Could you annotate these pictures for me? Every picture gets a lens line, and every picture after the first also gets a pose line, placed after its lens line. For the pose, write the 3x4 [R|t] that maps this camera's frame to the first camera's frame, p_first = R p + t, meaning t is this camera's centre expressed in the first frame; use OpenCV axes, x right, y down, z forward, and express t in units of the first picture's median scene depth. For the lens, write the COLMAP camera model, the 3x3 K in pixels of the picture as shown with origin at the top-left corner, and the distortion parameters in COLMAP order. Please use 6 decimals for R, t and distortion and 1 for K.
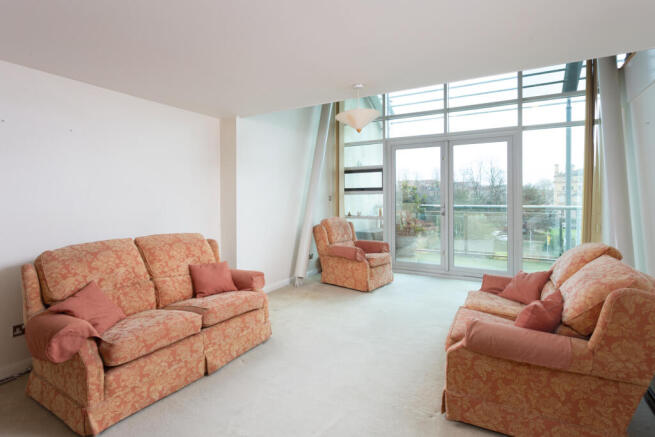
lens RADIAL K [[322.6, 0, 323.3], [0, 322.6, 198.6], [0, 0, 1]] dist [0.002603, 0.000975]
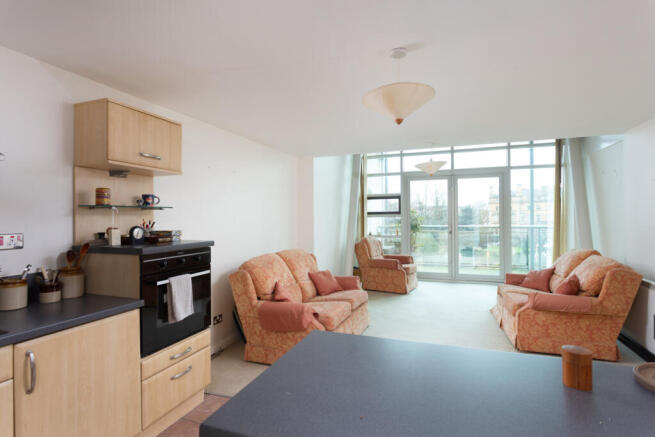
lens RADIAL K [[328.9, 0, 325.6], [0, 328.9, 217.9], [0, 0, 1]] dist [0.004776, 0.000876]
pose [[0.987288, -0.003836, 0.158895, -0.377750], [0.004371, 0.999986, -0.003021, -0.009735], [-0.158881, 0.003677, 0.987291, -0.235555]]
